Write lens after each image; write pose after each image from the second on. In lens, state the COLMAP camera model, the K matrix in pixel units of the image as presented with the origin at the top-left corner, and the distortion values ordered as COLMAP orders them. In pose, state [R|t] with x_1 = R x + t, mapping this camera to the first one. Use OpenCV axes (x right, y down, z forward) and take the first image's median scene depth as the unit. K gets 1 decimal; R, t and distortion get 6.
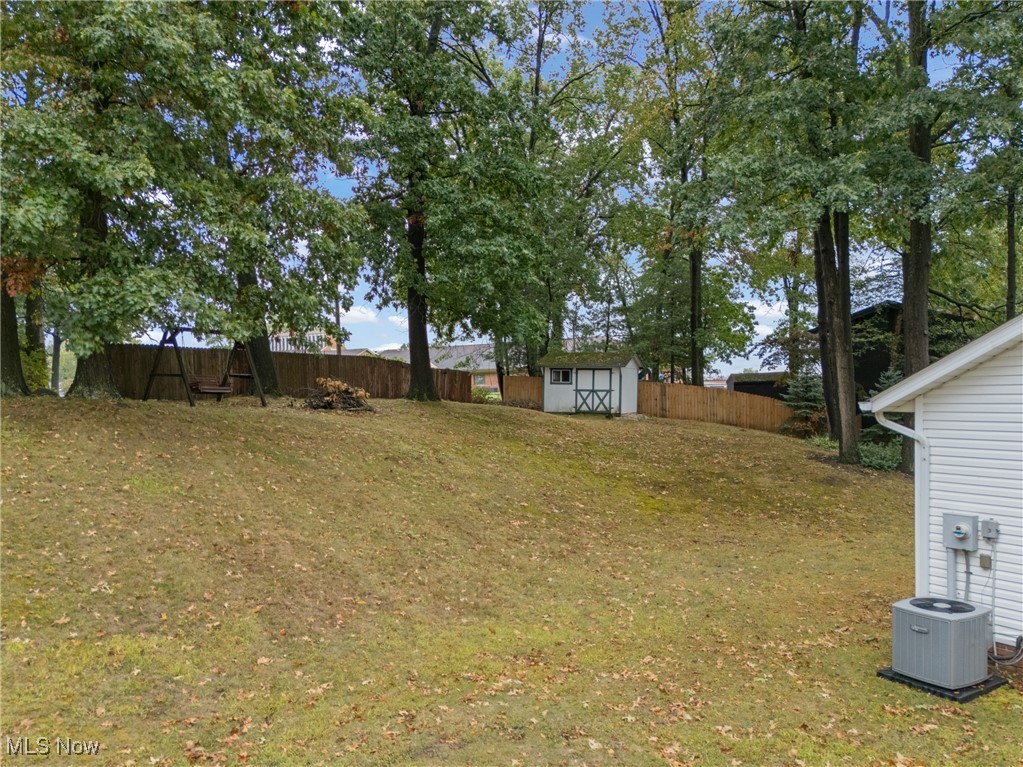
lens RADIAL K [[760.3, 0, 513.2], [0, 760.3, 386.1], [0, 0, 1]] dist [0.005453, -0.006673]
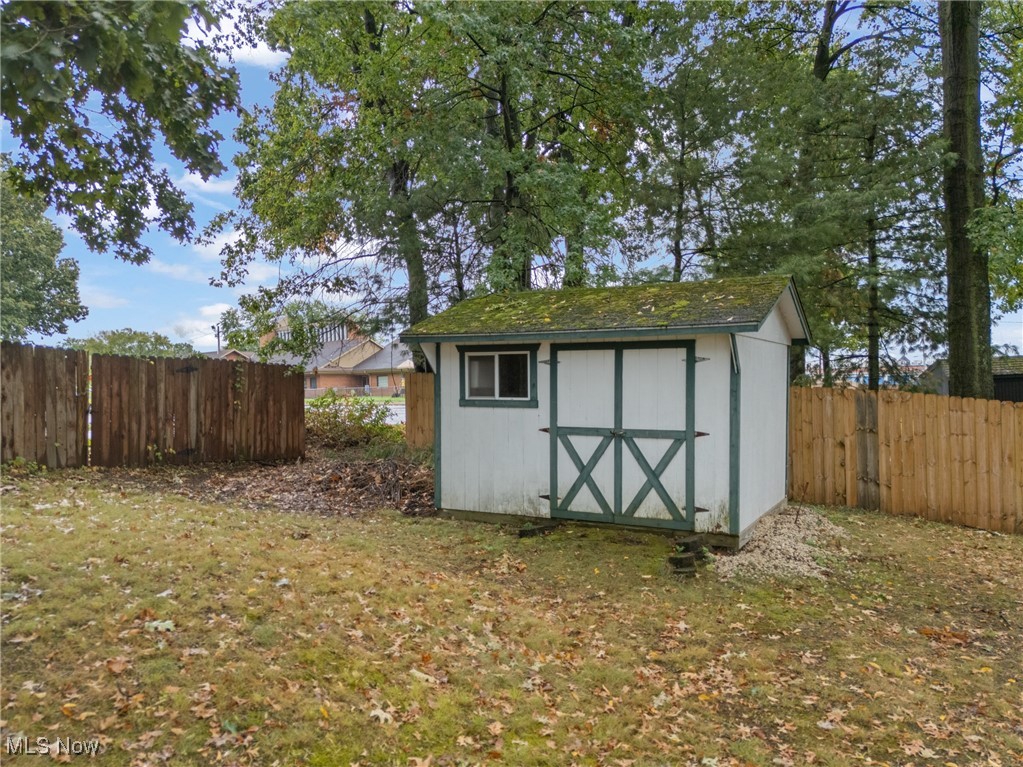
lens RADIAL K [[760.3, 0, 508.5], [0, 760.3, 380.9], [0, 0, 1]] dist [0.005453, -0.006673]
pose [[0.994412, -0.016216, -0.104320, 0.095270], [0.015457, 0.999848, -0.008084, -0.009339], [0.104436, 0.006427, 0.994511, 0.749261]]
